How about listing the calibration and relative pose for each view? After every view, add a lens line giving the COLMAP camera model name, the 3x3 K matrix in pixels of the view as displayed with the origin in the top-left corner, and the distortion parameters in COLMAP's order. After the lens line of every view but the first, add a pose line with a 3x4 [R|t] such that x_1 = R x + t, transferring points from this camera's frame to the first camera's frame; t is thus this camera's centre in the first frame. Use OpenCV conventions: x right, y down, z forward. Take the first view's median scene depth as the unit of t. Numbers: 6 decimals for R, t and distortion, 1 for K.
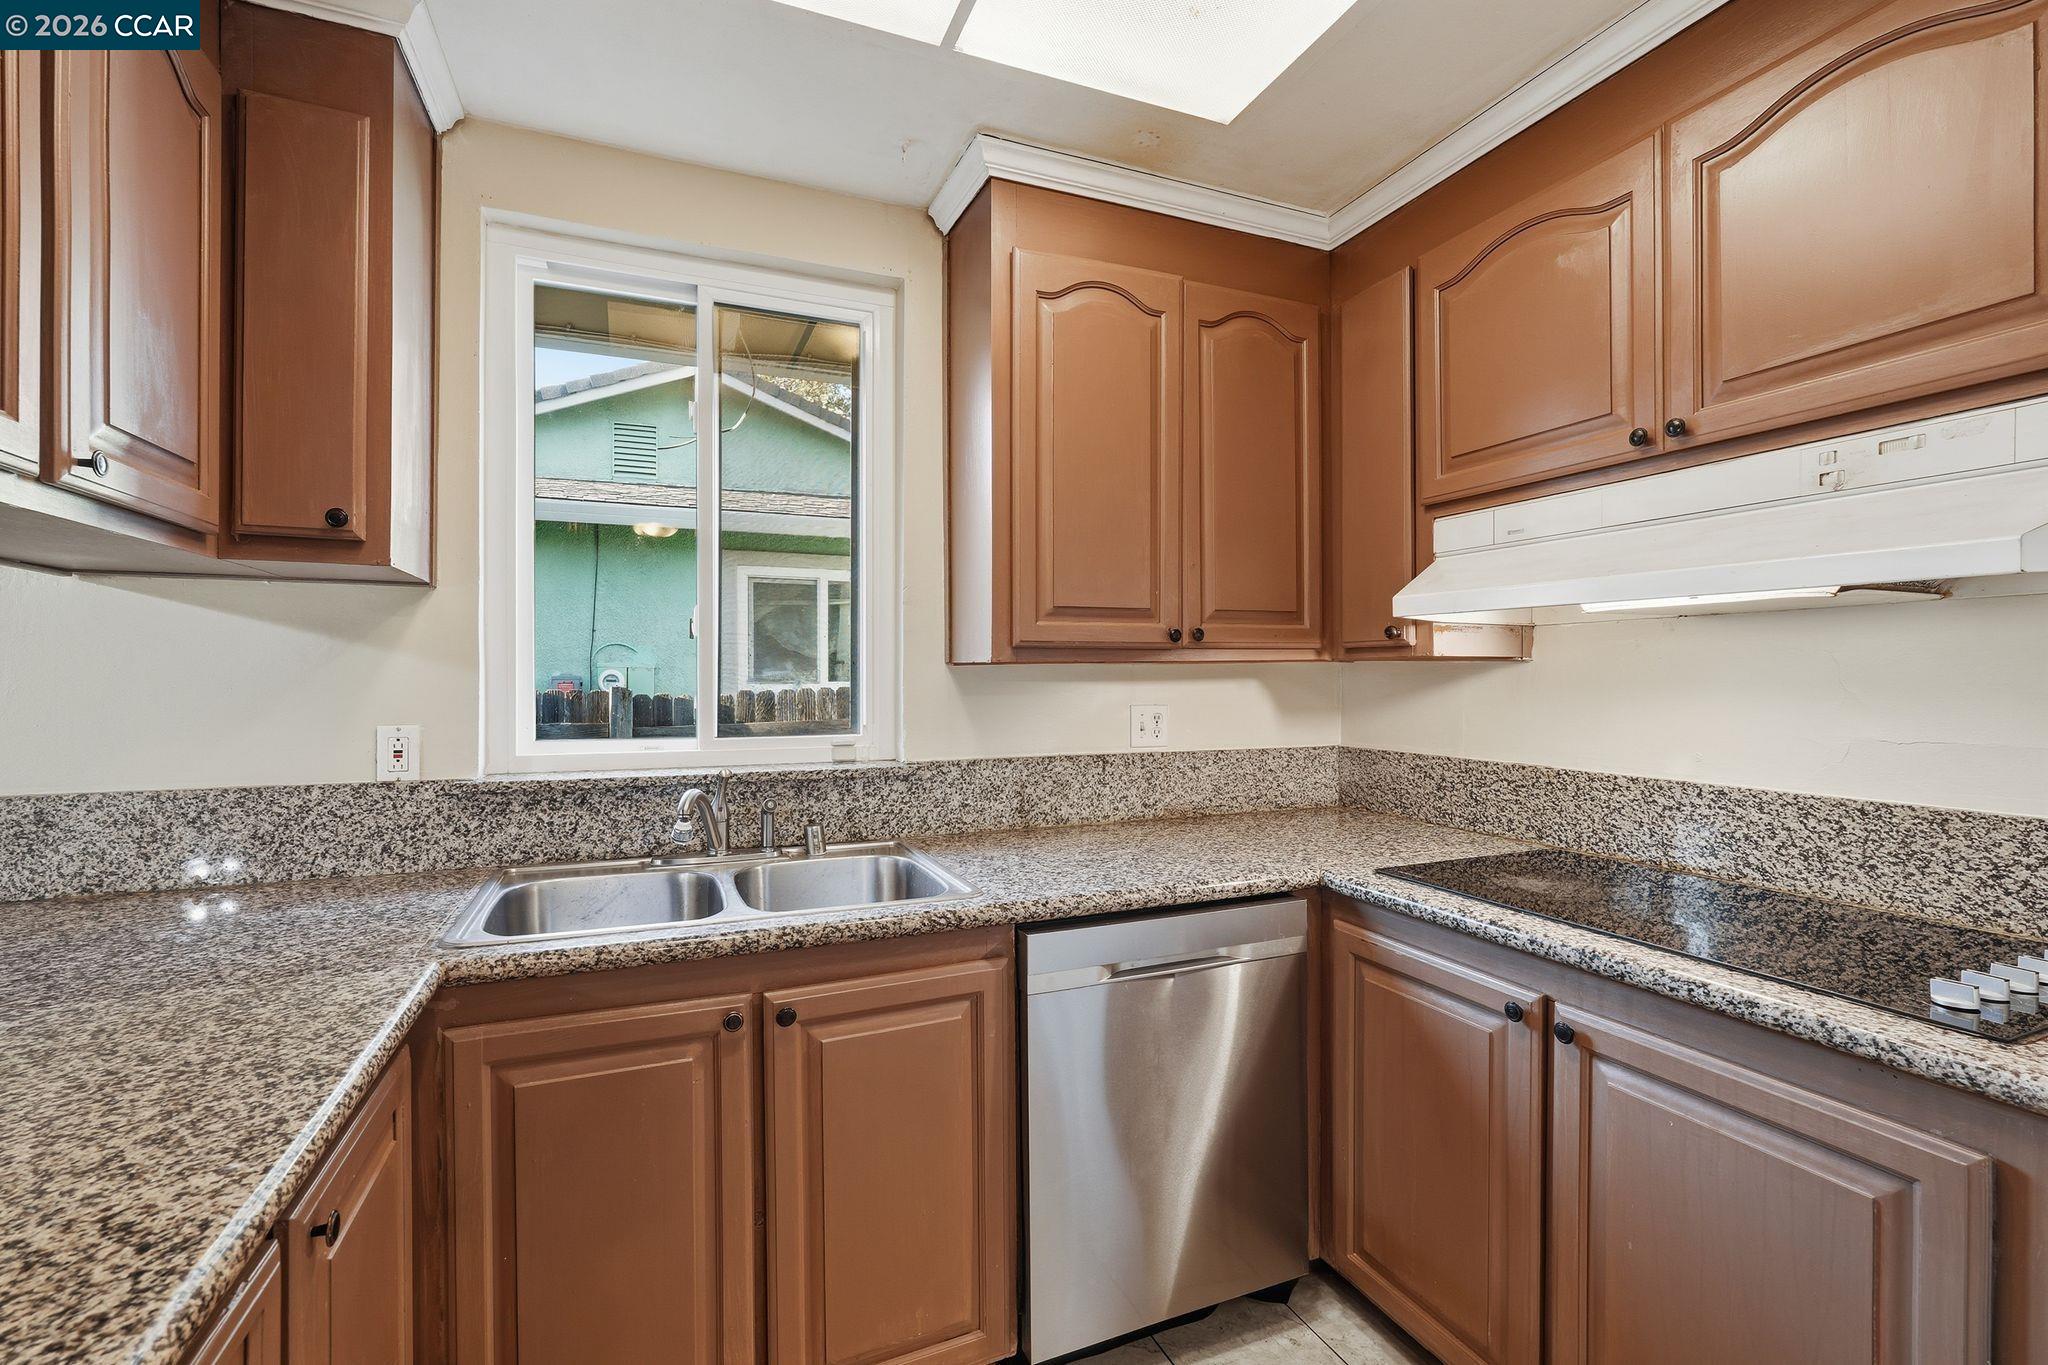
lens RADIAL K [[904.5, 0, 1024.2], [0, 904.5, 673.0], [0, 0, 1]] dist [0.001772, 0.000958]
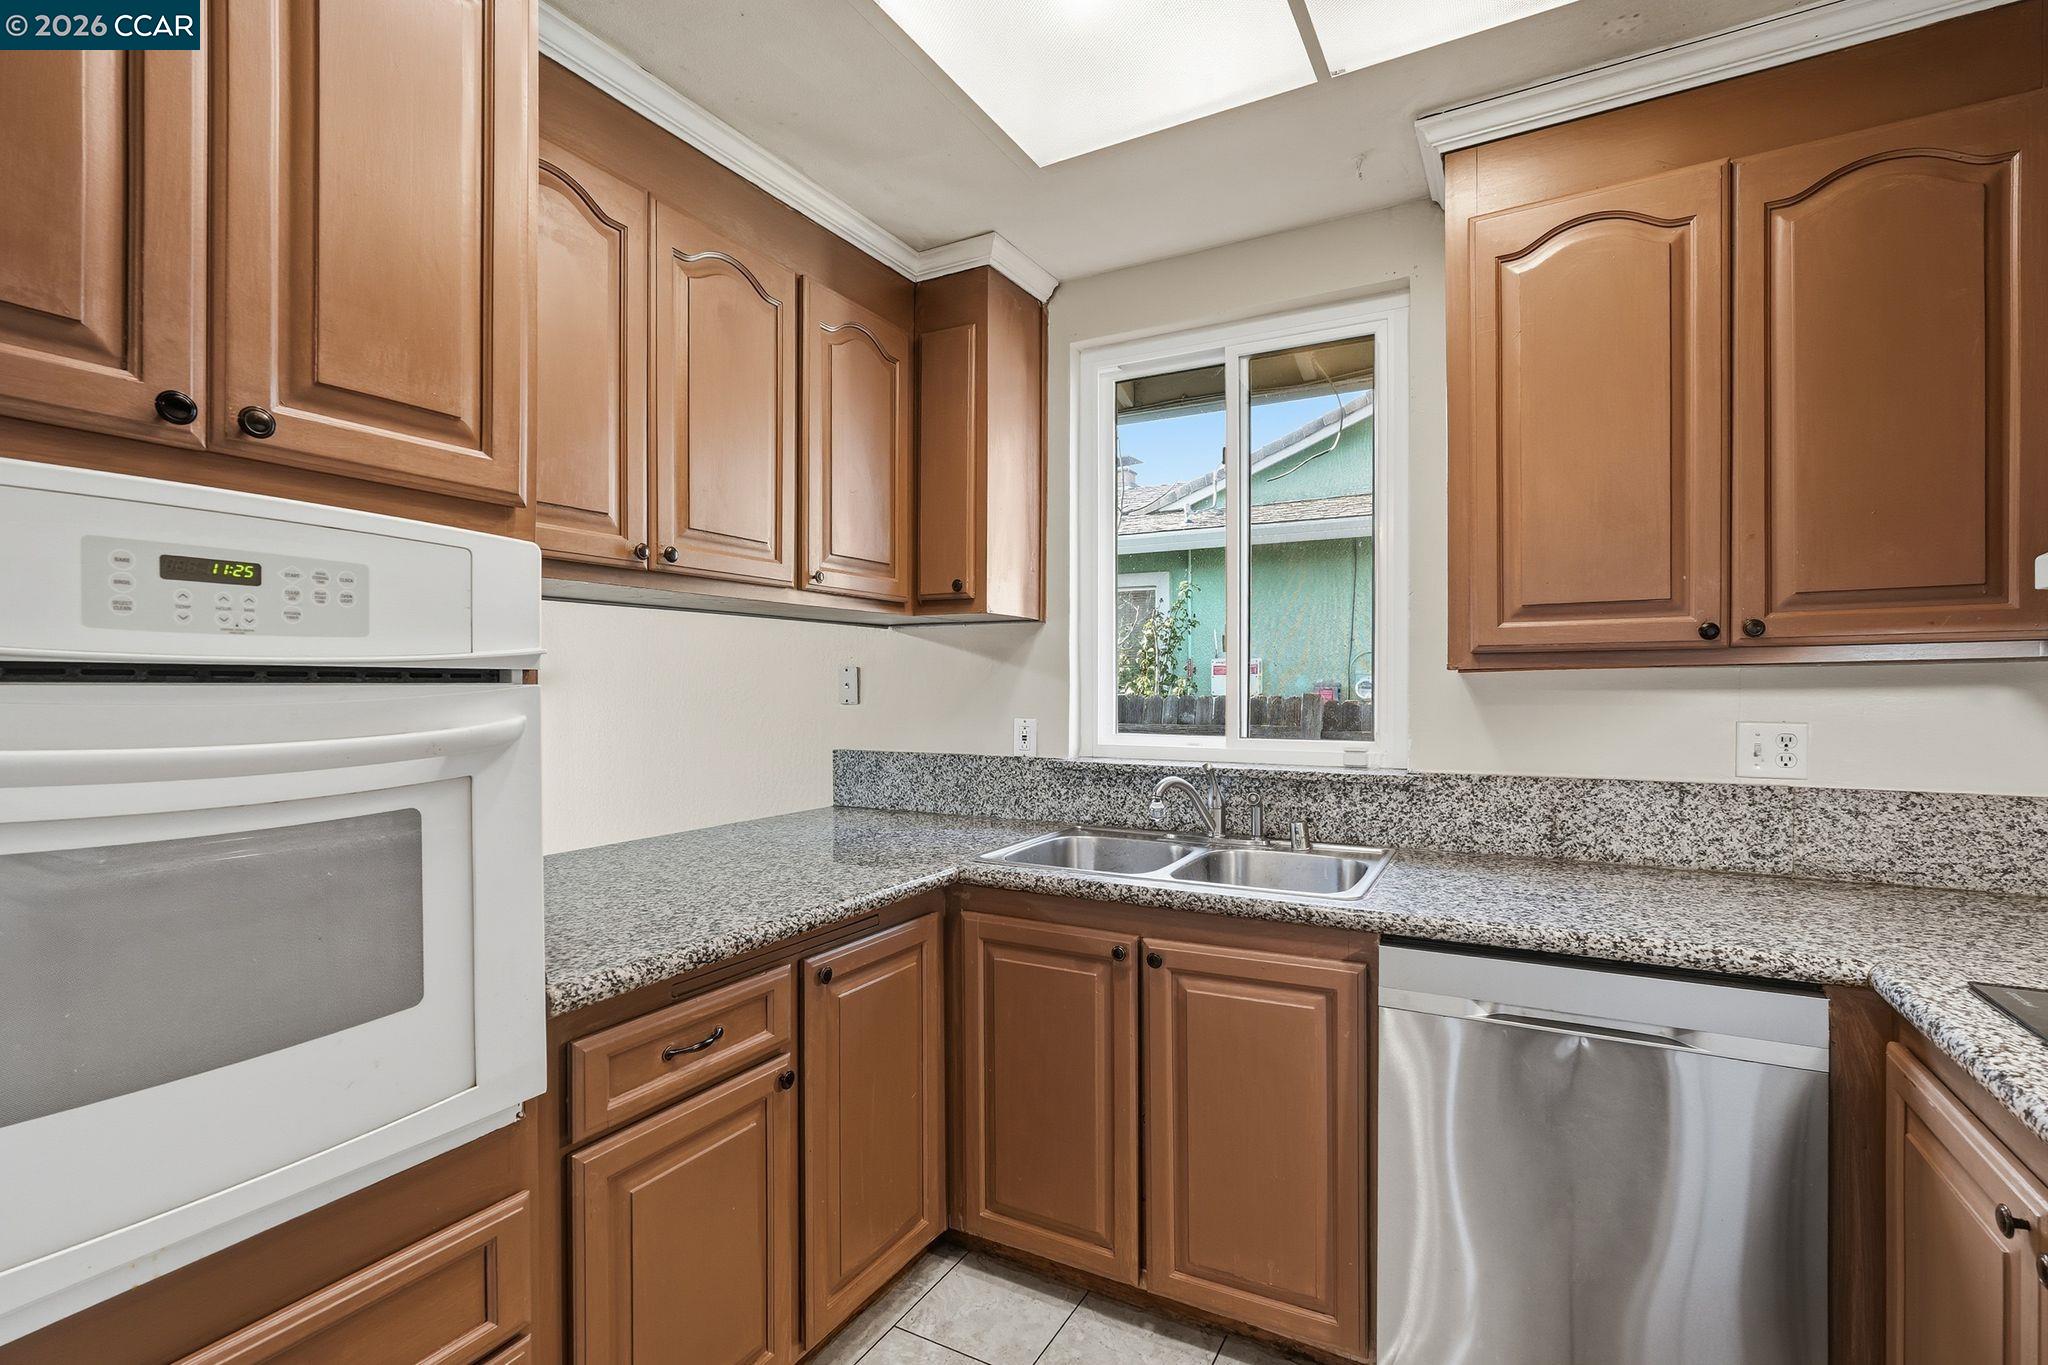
lens RADIAL K [[950.6, 0, 1024.0], [0, 950.6, 682.5], [0, 0, 1]] dist [0.011848, -0.000042]
pose [[0.627683, -0.002626, -0.778464, 0.471596], [0.005812, 0.999982, 0.001313, -0.002141], [0.778447, -0.005348, 0.627688, 0.033677]]
